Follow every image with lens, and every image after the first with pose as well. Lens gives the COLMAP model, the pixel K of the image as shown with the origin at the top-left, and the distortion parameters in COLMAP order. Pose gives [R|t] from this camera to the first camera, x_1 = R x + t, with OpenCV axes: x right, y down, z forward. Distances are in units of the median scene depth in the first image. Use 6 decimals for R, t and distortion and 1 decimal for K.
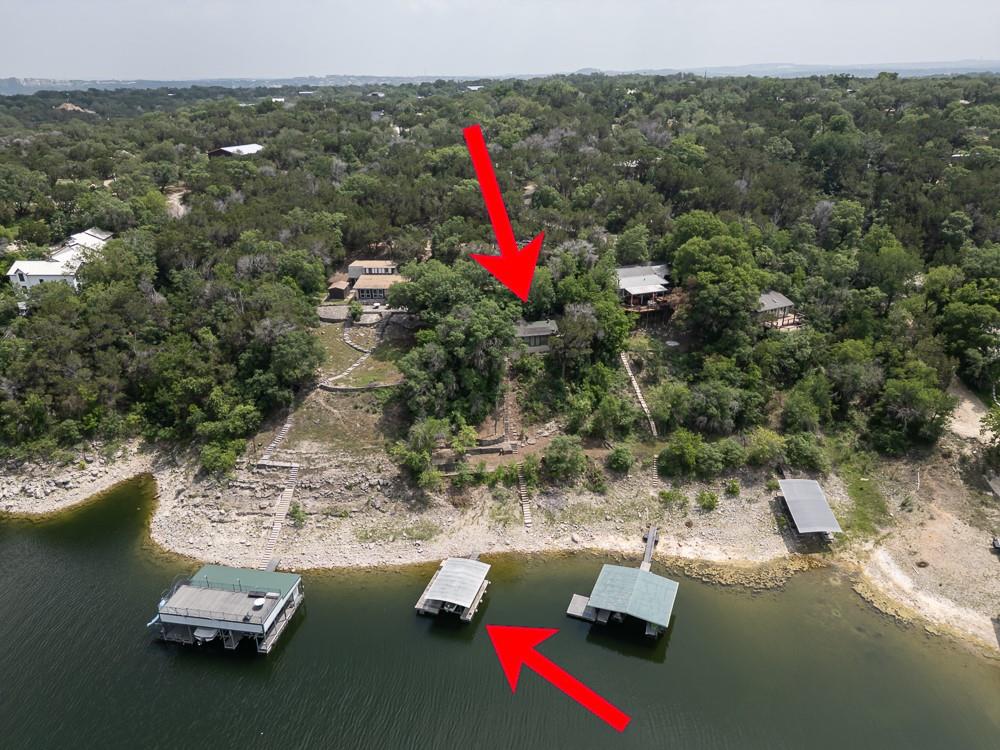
lens RADIAL K [[712.2, 0, 500.0], [0, 712.2, 375.0], [0, 0, 1]] dist [0.021067, -0.003216]
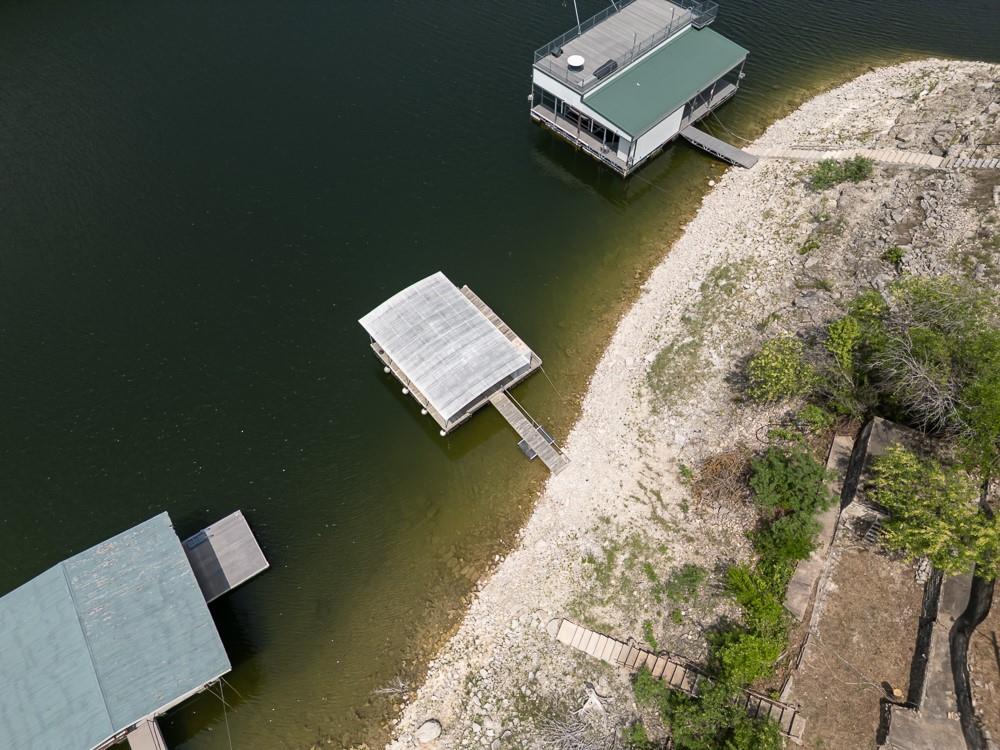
lens RADIAL K [[712.2, 0, 500.0], [0, 712.2, 375.0], [0, 0, 1]] dist [0.021067, -0.003216]
pose [[-0.589440, 0.690068, -0.419960, 0.100156], [-0.275681, 0.316826, 0.907536, -0.095773], [0.759316, 0.650712, 0.003489, 0.824206]]
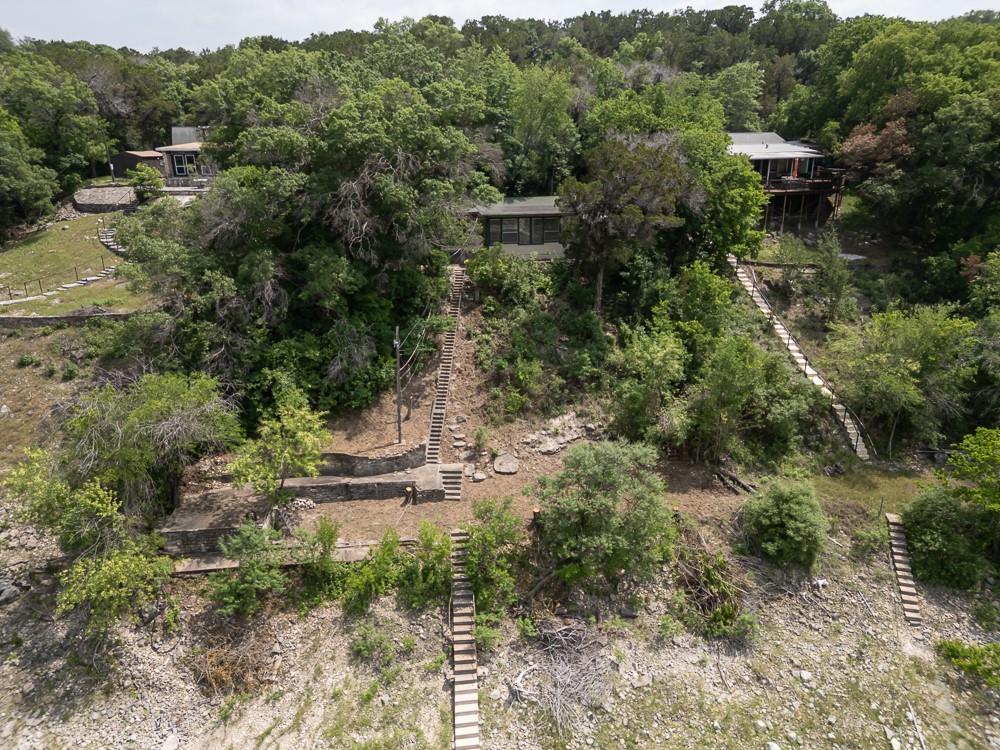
lens RADIAL K [[712.2, 0, 500.0], [0, 712.2, 375.0], [0, 0, 1]] dist [0.021067, -0.003216]
pose [[0.999210, 0.012873, -0.037590, 0.053953], [-0.015886, 0.996590, -0.080968, 0.078184], [0.036420, 0.081501, 0.996008, 0.662558]]
